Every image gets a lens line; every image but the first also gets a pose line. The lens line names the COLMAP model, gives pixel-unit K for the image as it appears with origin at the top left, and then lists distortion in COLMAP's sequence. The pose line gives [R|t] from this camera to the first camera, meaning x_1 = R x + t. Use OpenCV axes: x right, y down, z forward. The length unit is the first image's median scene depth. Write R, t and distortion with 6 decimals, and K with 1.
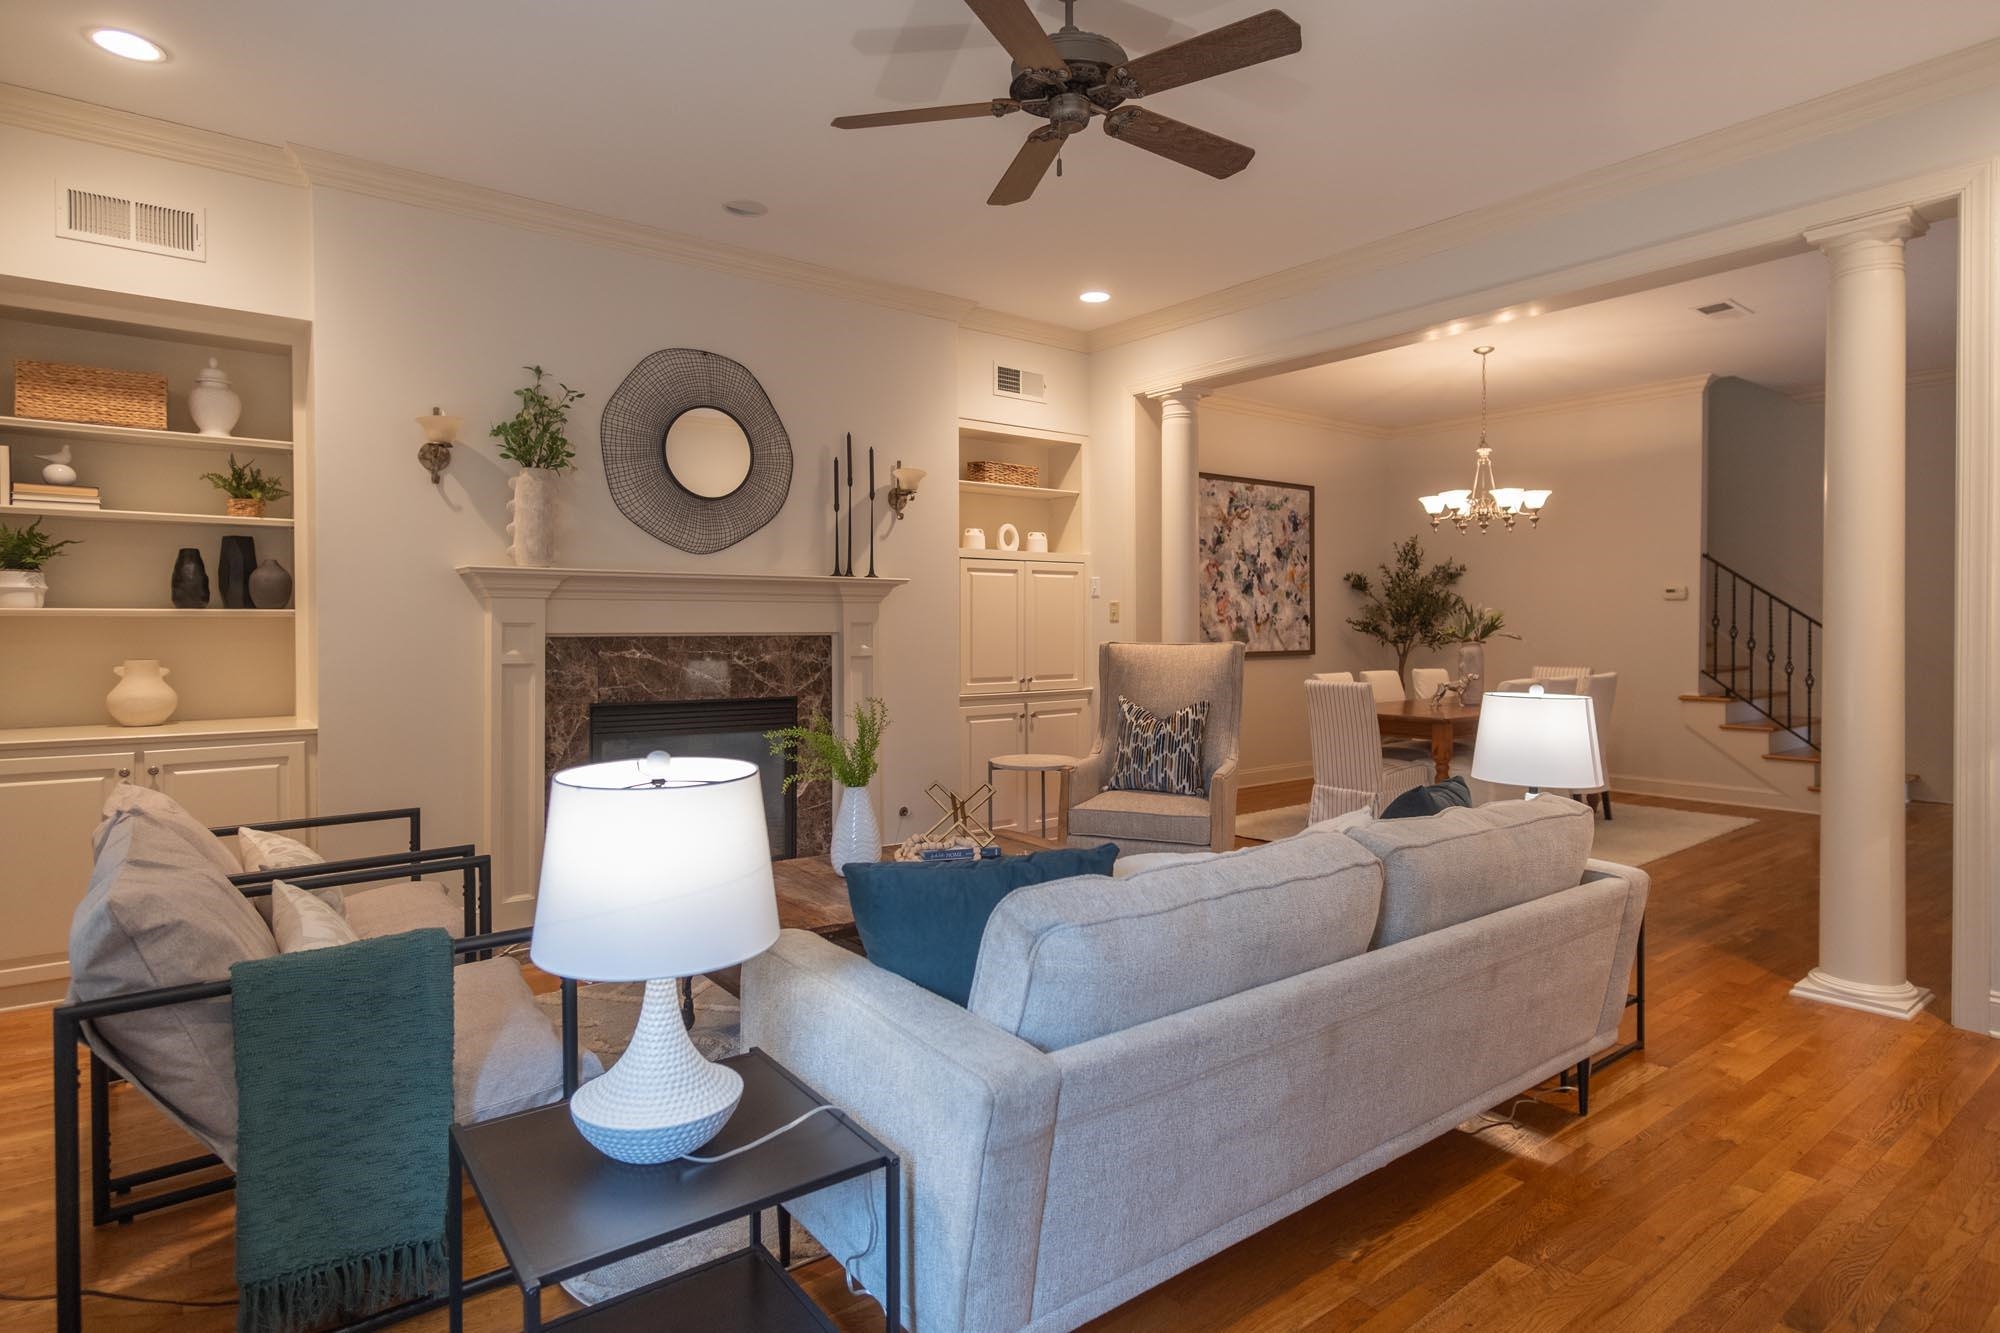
lens RADIAL K [[1056.8, 0, 1005.6], [0, 1056.8, 632.7], [0, 0, 1]] dist [0.005796, 0.001554]
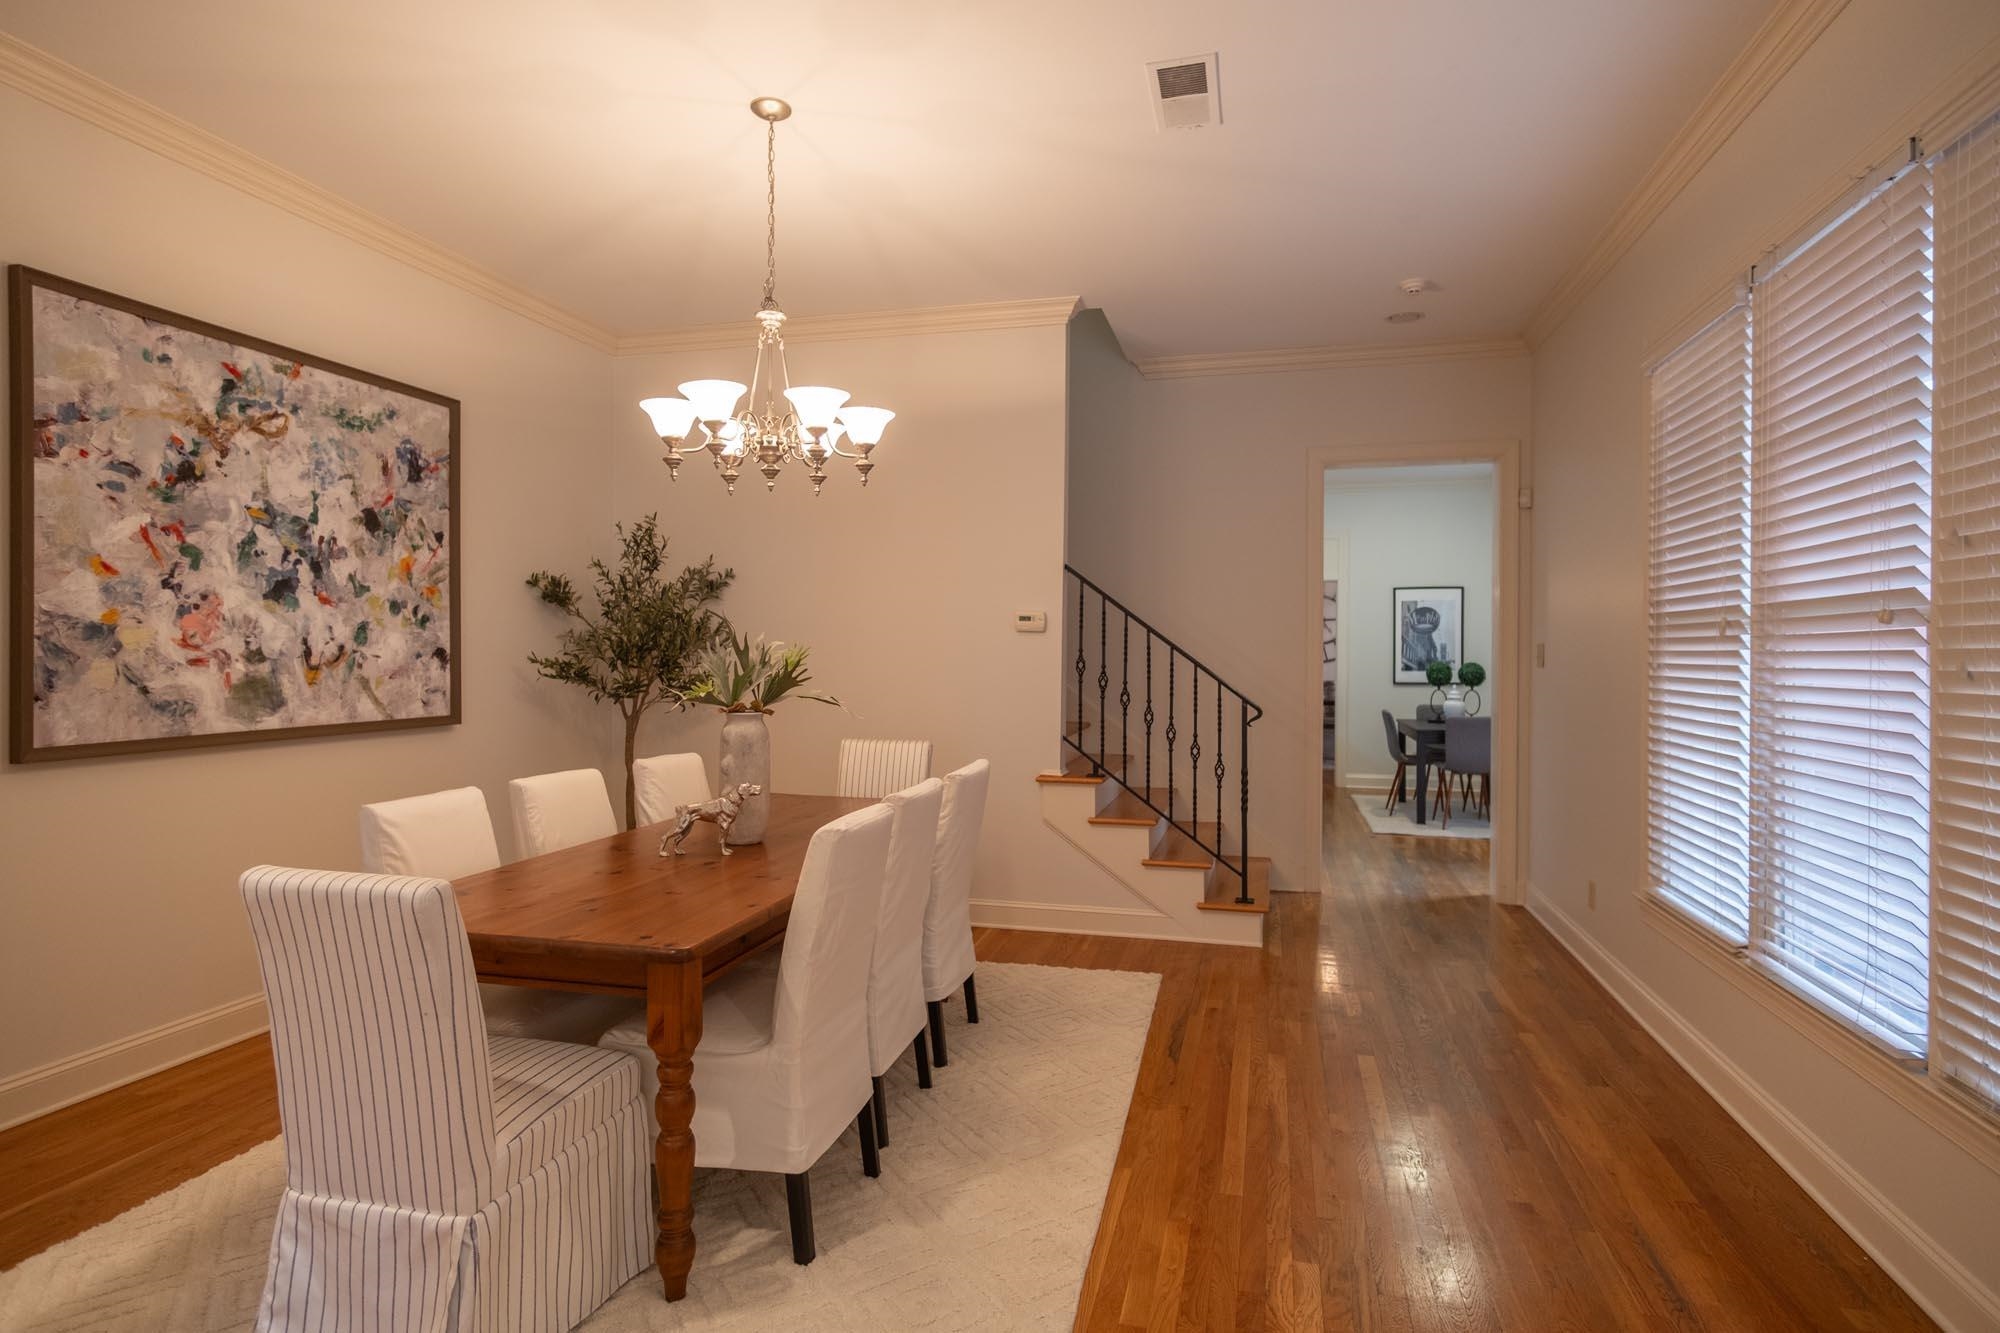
lens RADIAL K [[1056.8, 0, 1004.3], [0, 1056.8, 660.2], [0, 0, 1]] dist [0.005796, 0.001554]
pose [[0.789167, 0.002240, 0.614175, 0.195511], [-0.002917, 0.999996, 0.000102, -0.012331], [-0.614172, -0.001872, 0.789170, 0.451345]]
